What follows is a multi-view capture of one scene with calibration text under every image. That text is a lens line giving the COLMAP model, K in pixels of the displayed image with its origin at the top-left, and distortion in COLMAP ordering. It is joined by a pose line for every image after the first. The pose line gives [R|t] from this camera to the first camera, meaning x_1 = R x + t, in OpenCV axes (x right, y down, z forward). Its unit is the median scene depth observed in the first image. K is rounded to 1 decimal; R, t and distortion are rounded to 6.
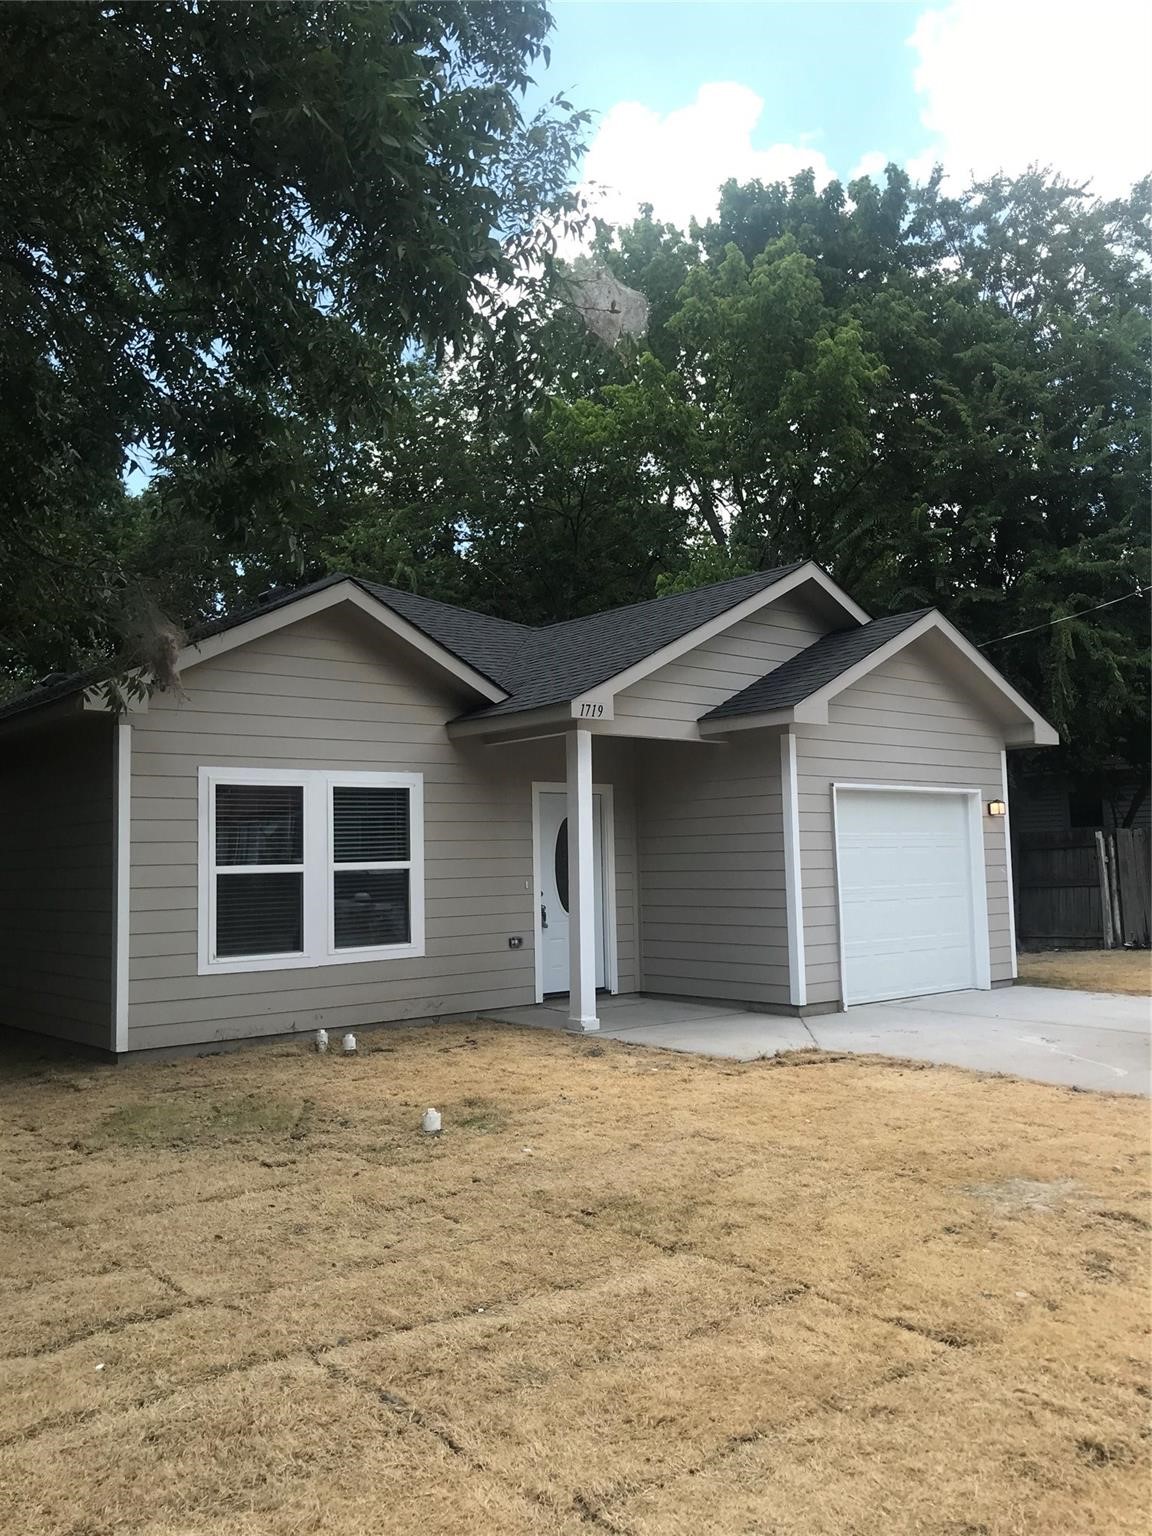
lens RADIAL K [[1289.9, 0, 596.9], [0, 1289.9, 765.7], [0, 0, 1]] dist [0.030753, 0.012622]
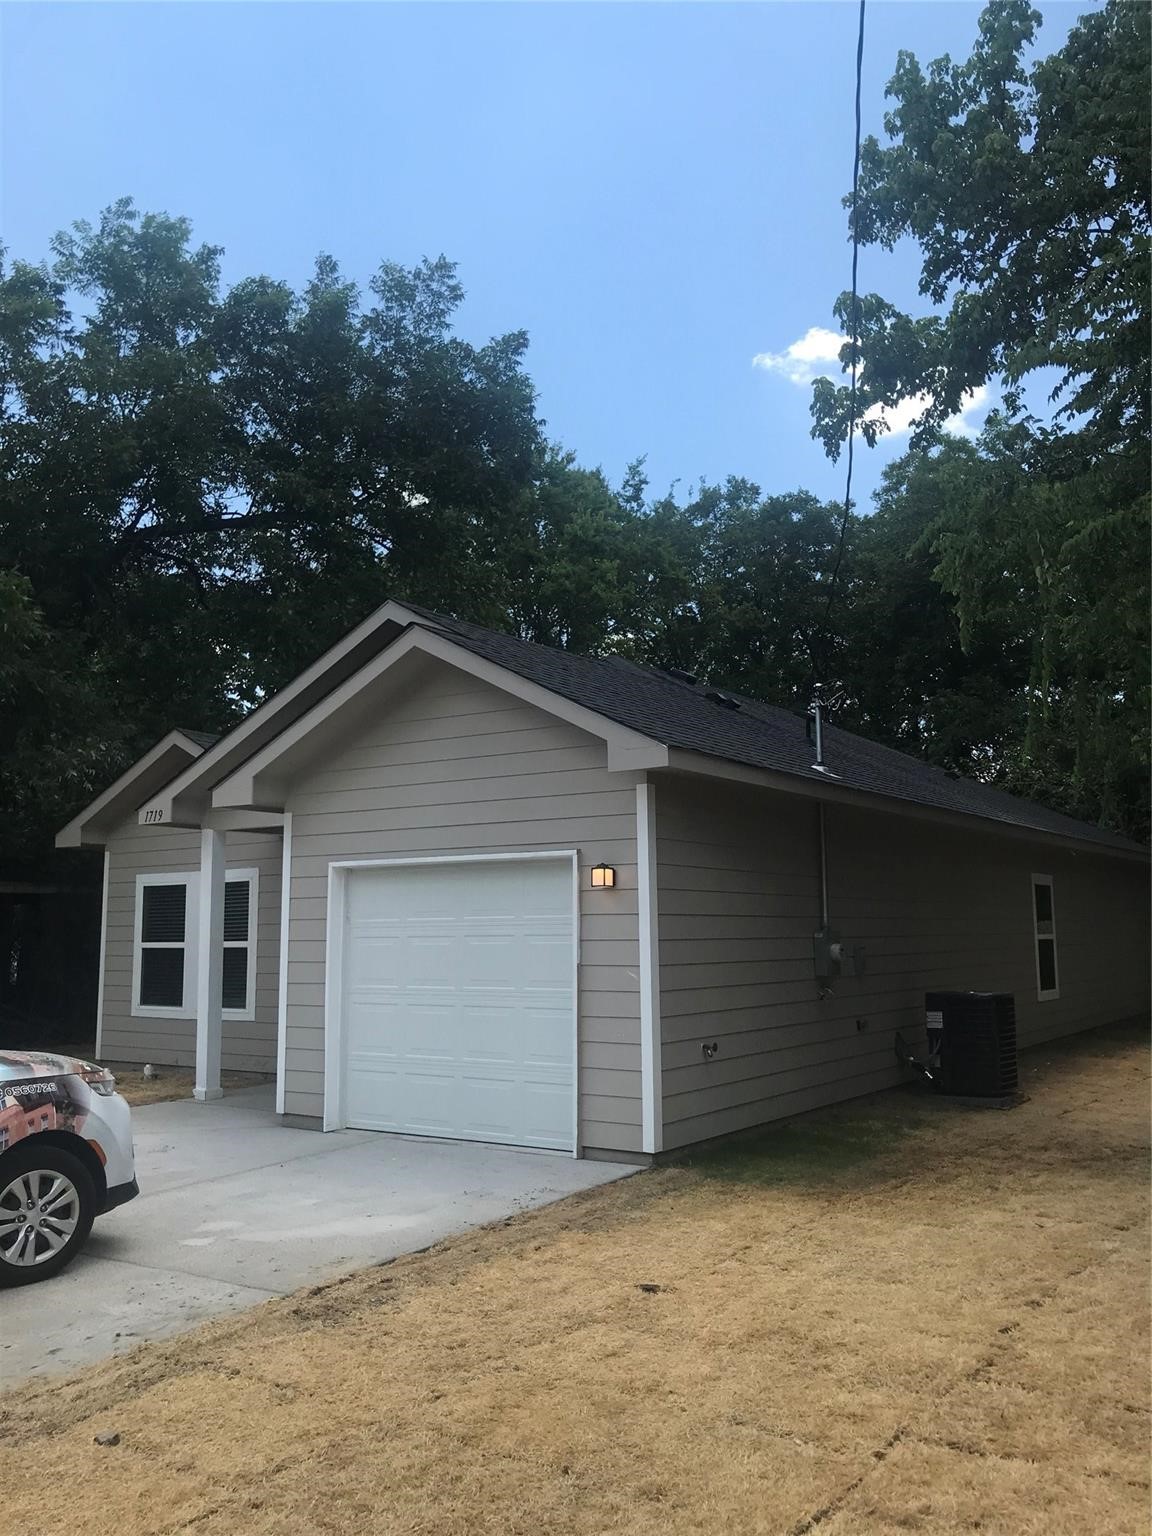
lens RADIAL K [[1289.9, 0, 596.9], [0, 1289.9, 765.7], [0, 0, 1]] dist [0.030753, 0.012622]
pose [[0.245801, -0.102850, -0.963848, 1.150965], [0.074378, 0.993424, -0.087039, 0.040513], [0.966463, -0.050295, 0.251834, 1.031450]]
